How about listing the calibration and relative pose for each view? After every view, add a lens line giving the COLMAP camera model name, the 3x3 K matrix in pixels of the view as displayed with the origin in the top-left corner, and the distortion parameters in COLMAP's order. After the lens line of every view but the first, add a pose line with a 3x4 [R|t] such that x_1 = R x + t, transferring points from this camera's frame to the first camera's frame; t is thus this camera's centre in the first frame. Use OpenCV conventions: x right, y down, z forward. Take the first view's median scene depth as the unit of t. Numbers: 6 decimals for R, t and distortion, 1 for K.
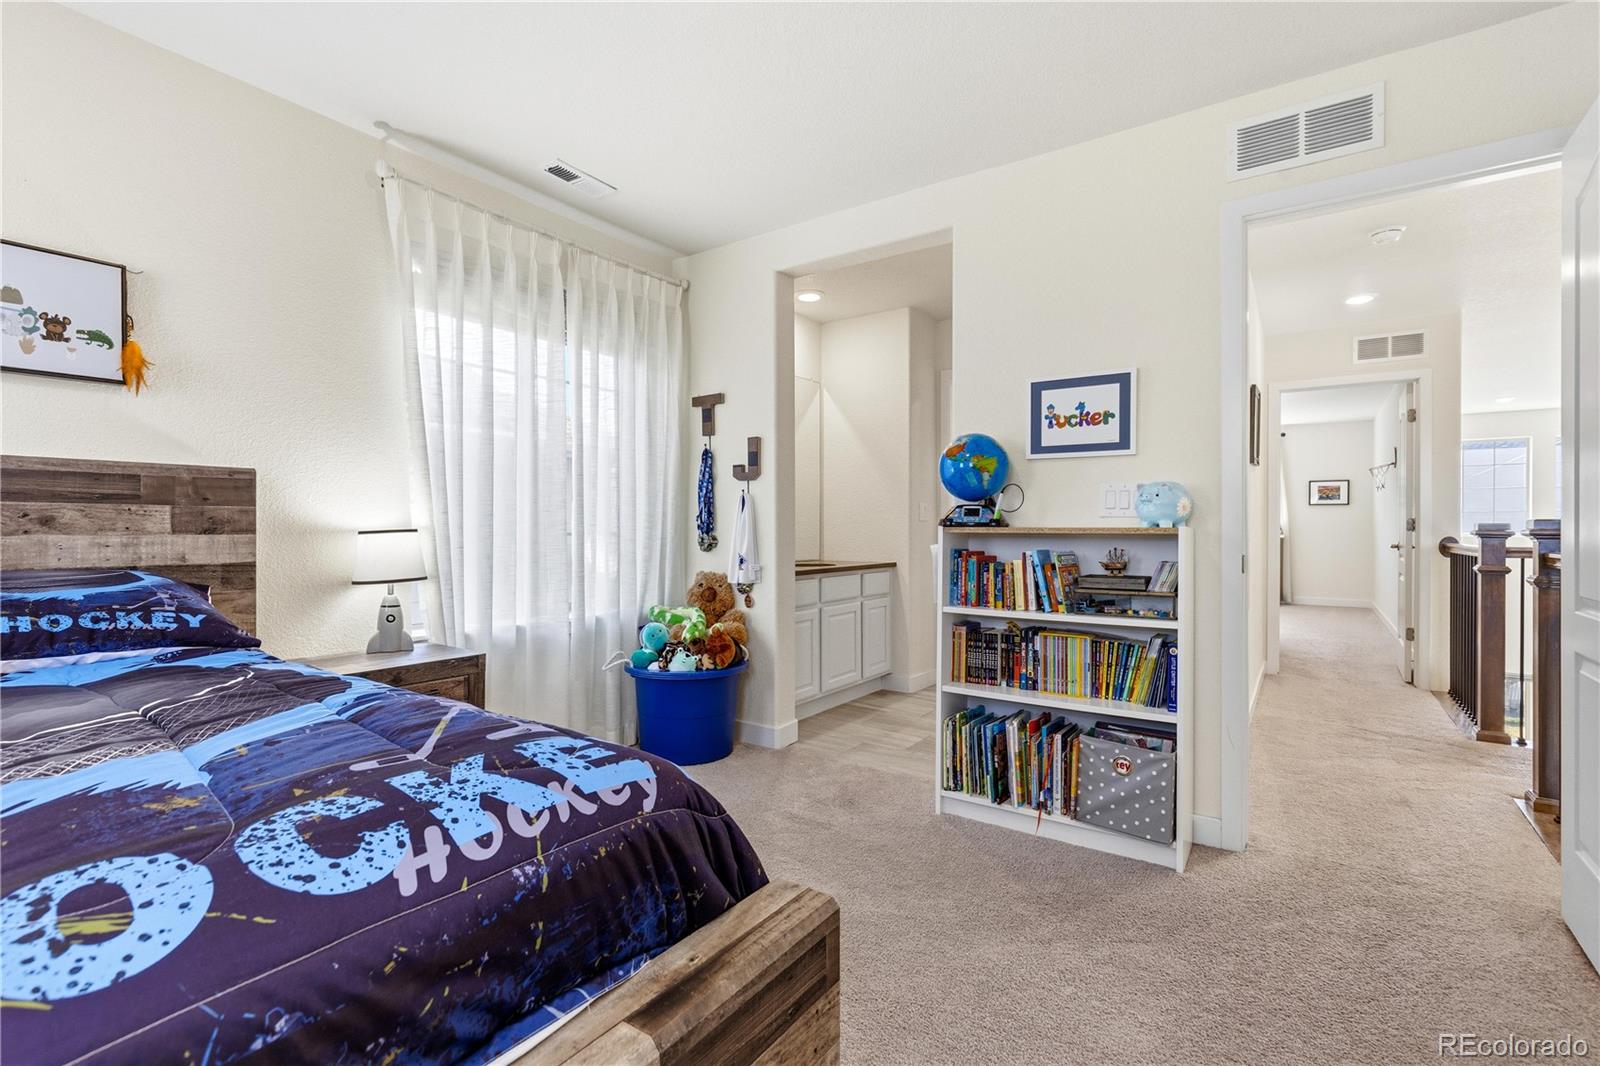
lens RADIAL K [[726.2, 0, 794.6], [0, 726.2, 529.6], [0, 0, 1]] dist [-0.002442, -0.000282]
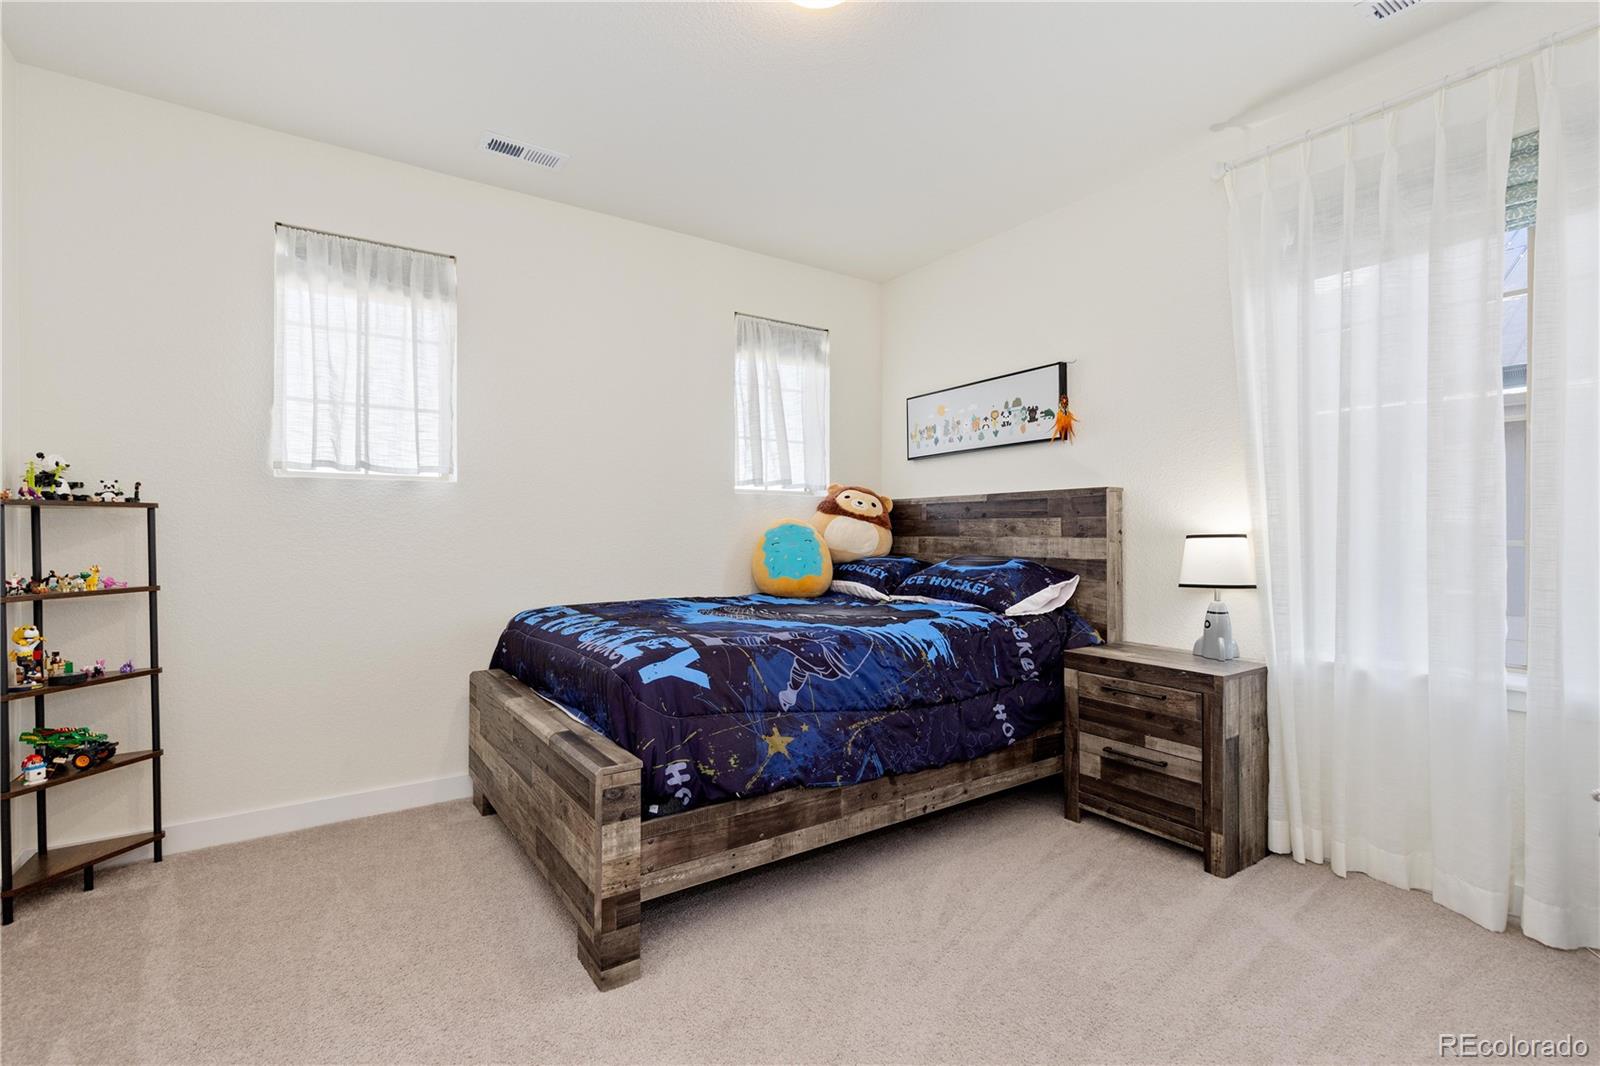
lens RADIAL K [[726.2, 0, 795.2], [0, 726.2, 535.1], [0, 0, 1]] dist [-0.002442, -0.000282]
pose [[-0.360481, 0.003963, -0.932758, 0.707444], [-0.003443, 0.999979, 0.005580, -0.004254], [0.932760, 0.005223, -0.360460, 1.022365]]
